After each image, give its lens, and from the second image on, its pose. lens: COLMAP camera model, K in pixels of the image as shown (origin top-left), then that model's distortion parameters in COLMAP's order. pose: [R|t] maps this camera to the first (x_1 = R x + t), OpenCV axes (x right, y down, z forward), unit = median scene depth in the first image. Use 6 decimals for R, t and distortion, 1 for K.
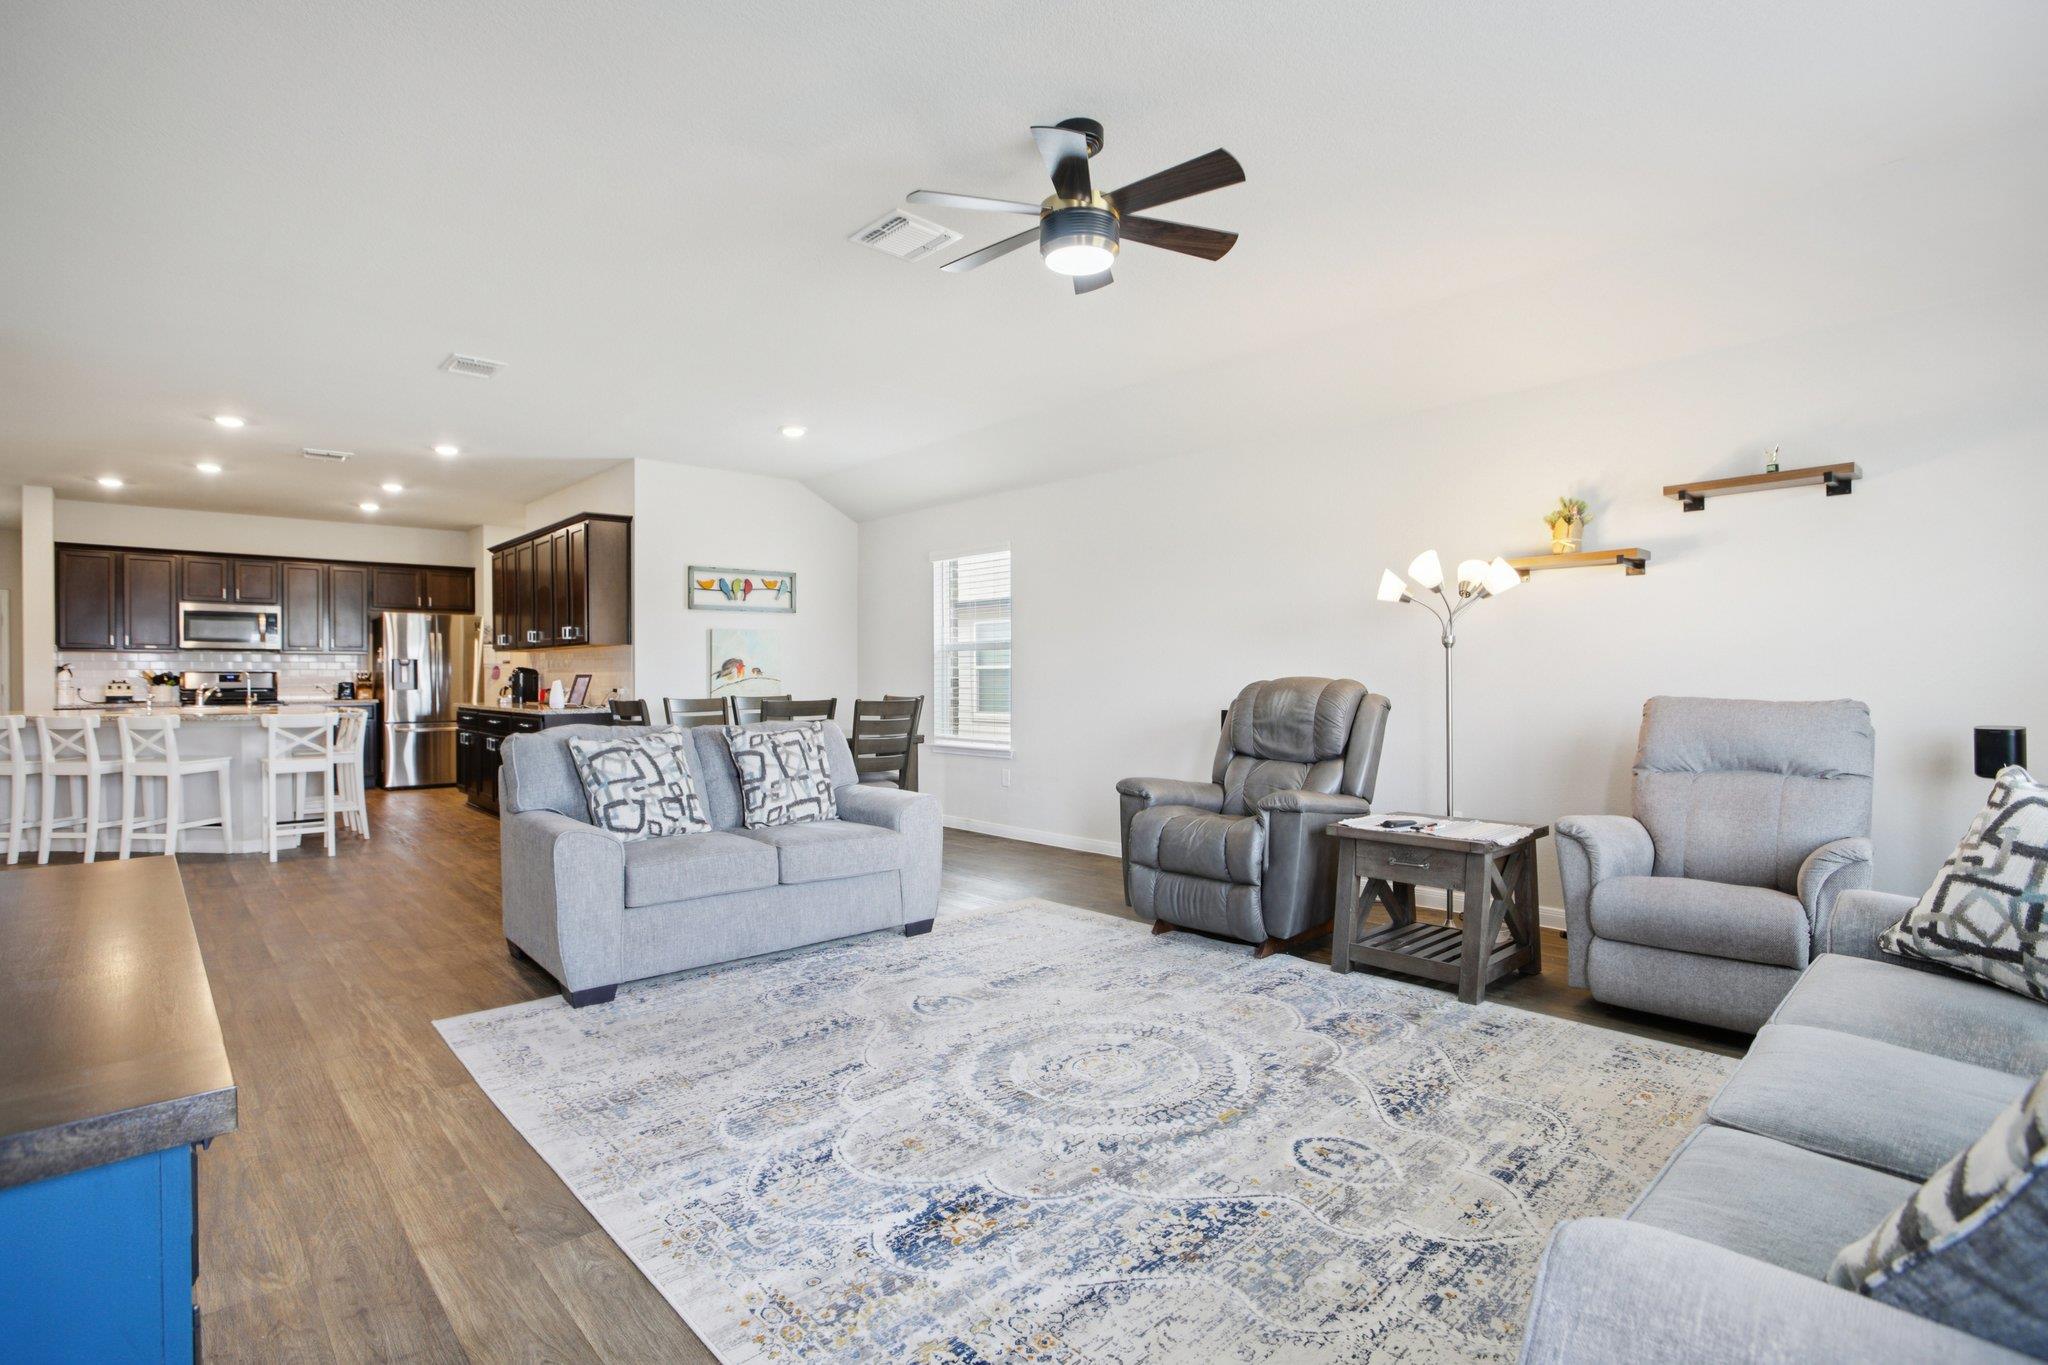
lens RADIAL K [[990.8, 0, 1024.0], [0, 990.8, 682.5], [0, 0, 1]] dist [-0.056970, 0.025096]
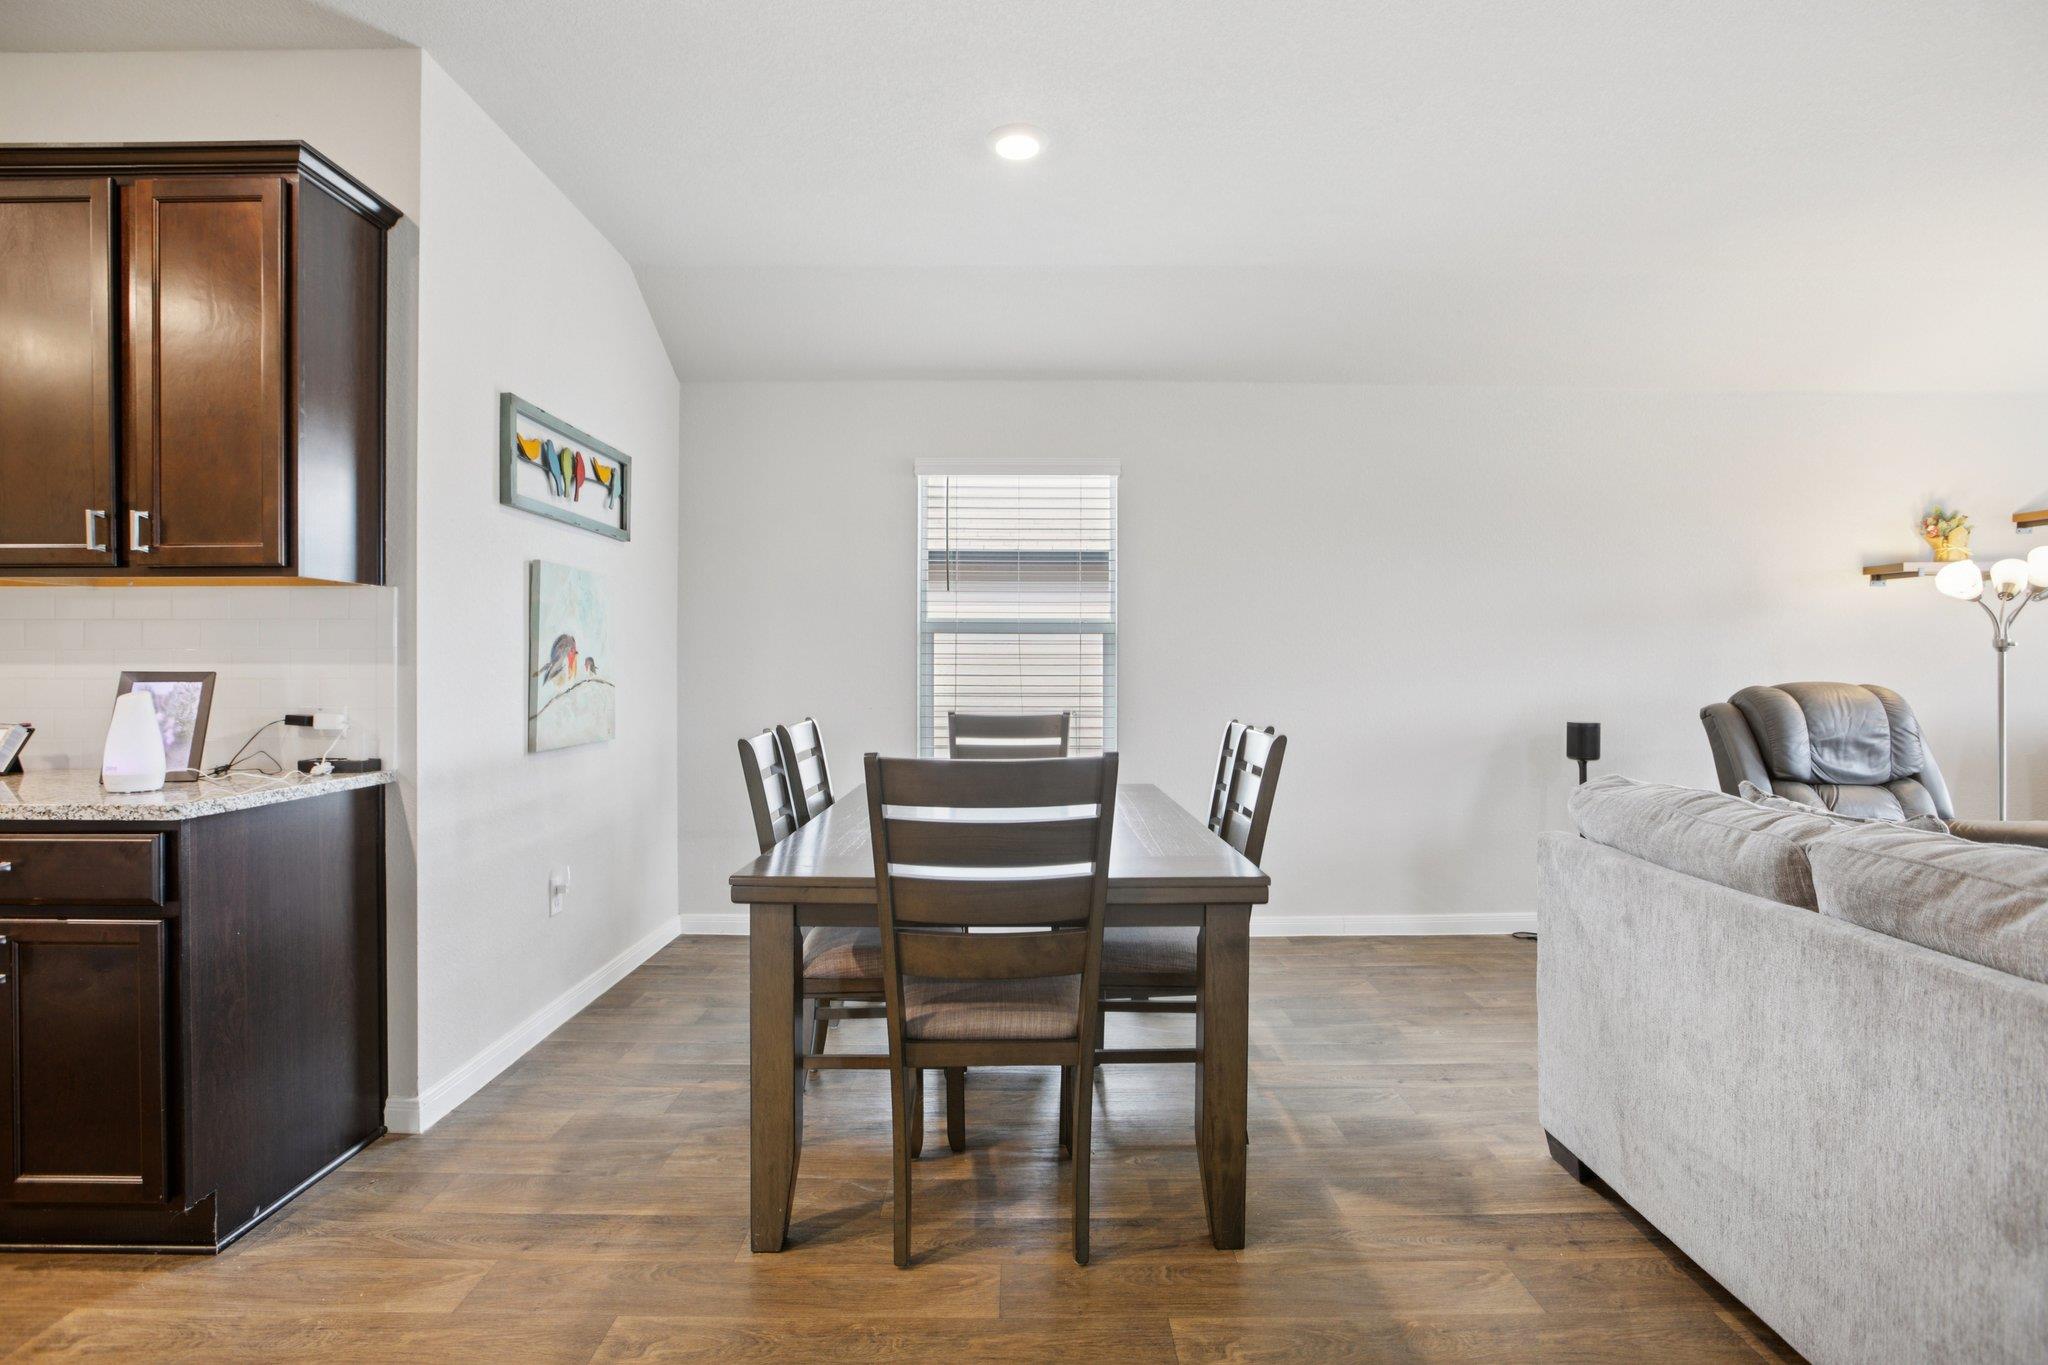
lens RADIAL K [[993.1, 0, 1019.2], [0, 993.1, 674.1], [0, 0, 1]] dist [-0.049230, 0.017232]
pose [[0.675176, 0.001123, 0.737656, -0.852578], [0.000120, 0.999999, -0.001632, -0.011916], [-0.737657, 0.001190, 0.675175, 1.032390]]
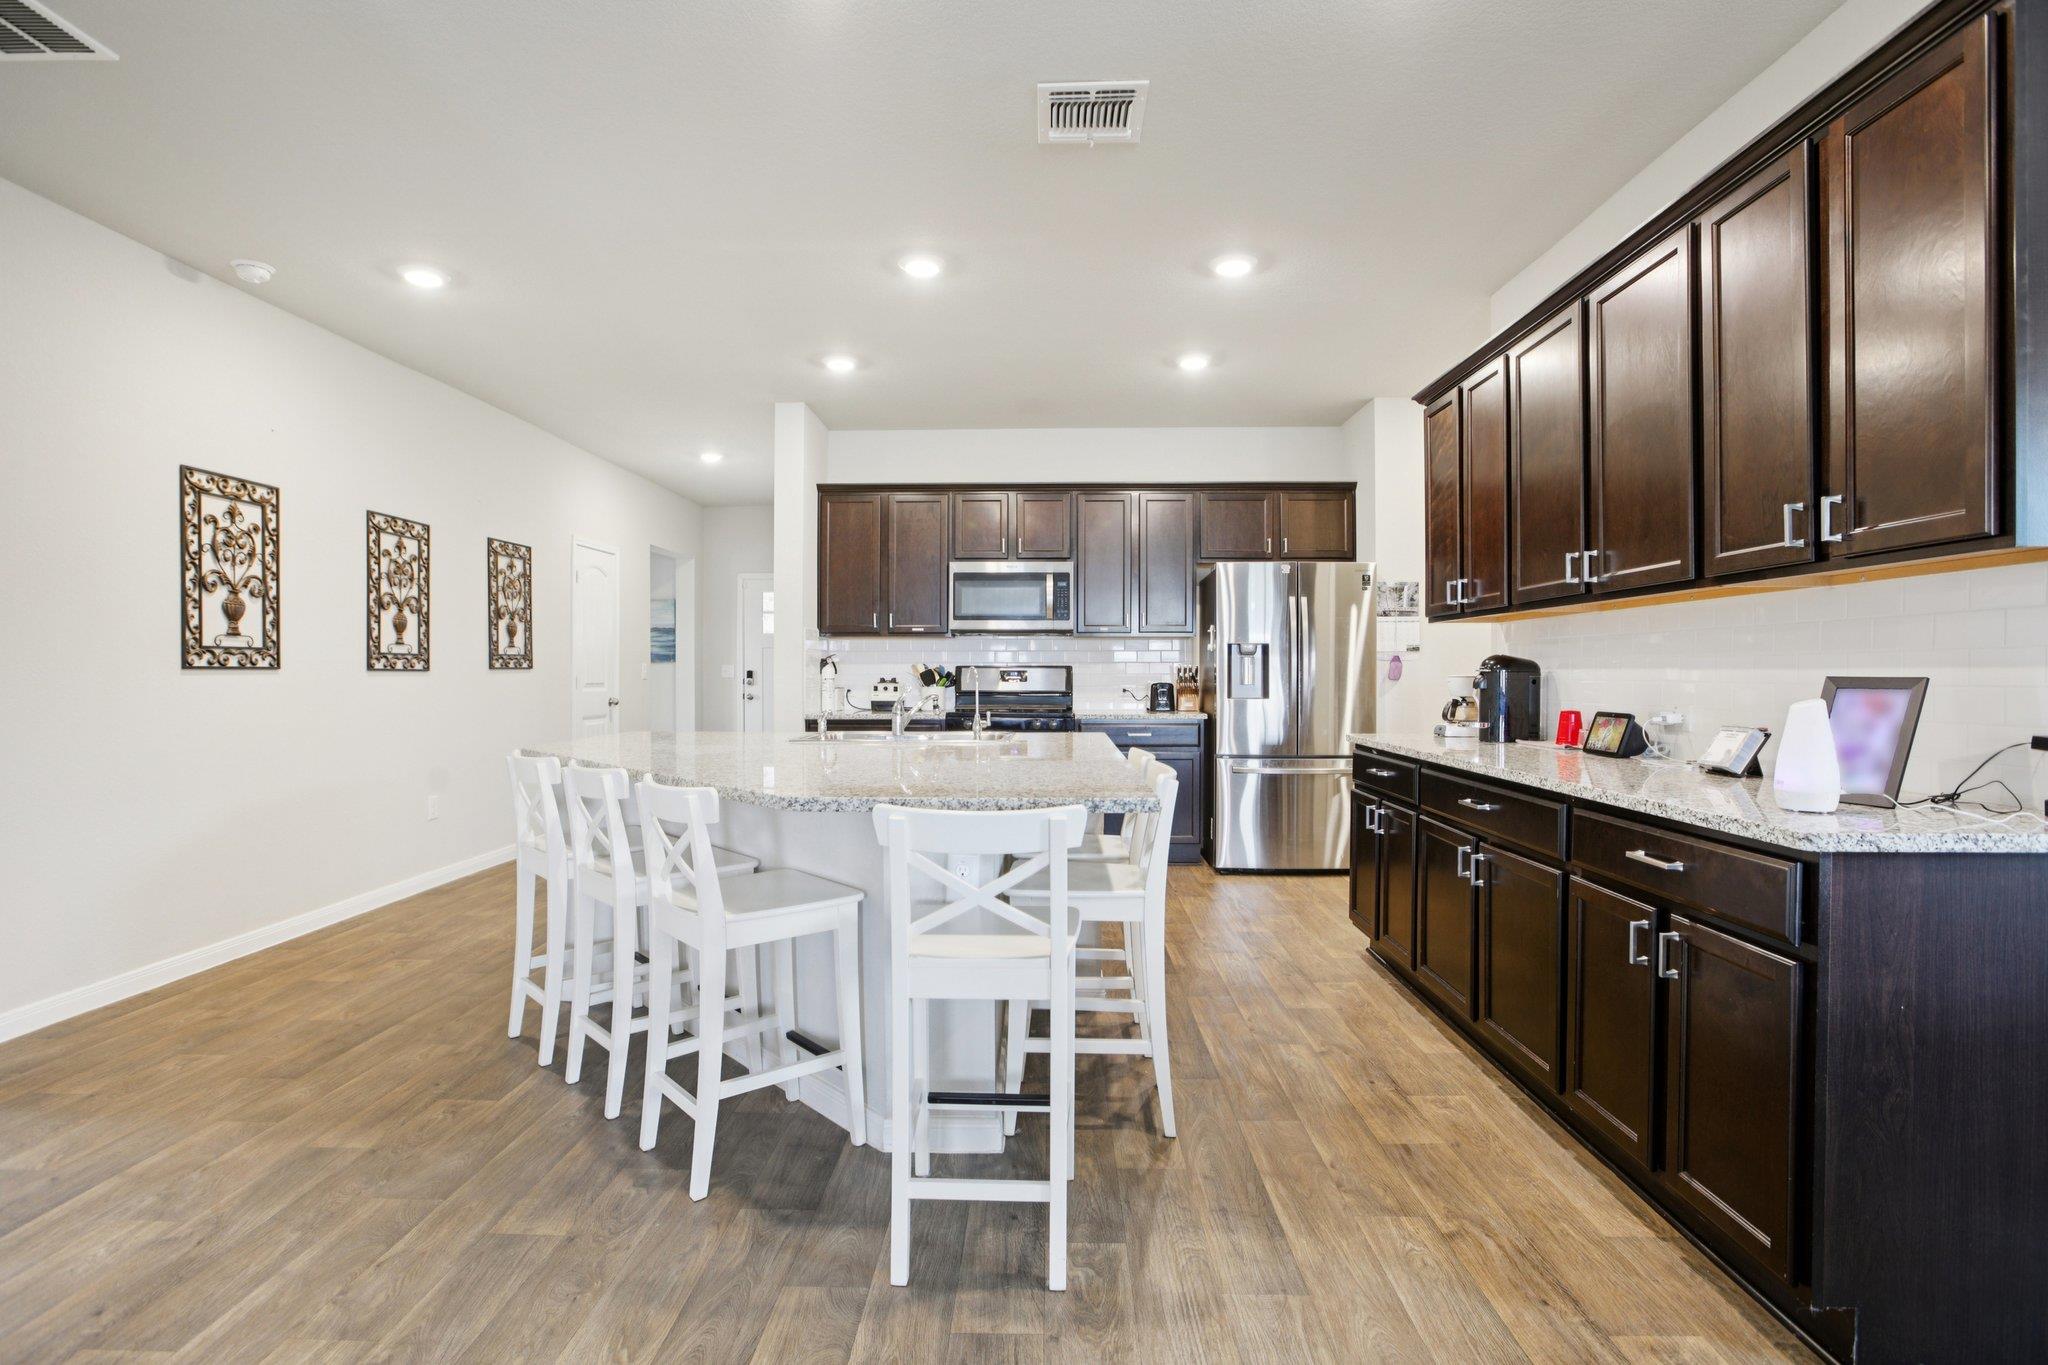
lens RADIAL K [[990.8, 0, 1024.0], [0, 990.8, 682.5], [0, 0, 1]] dist [-0.056970, 0.025096]
pose [[0.716290, 0.010947, -0.697717, -0.748079], [-0.006728, 0.999939, 0.008782, -0.012885], [0.697770, -0.001596, 0.716320, 1.128516]]
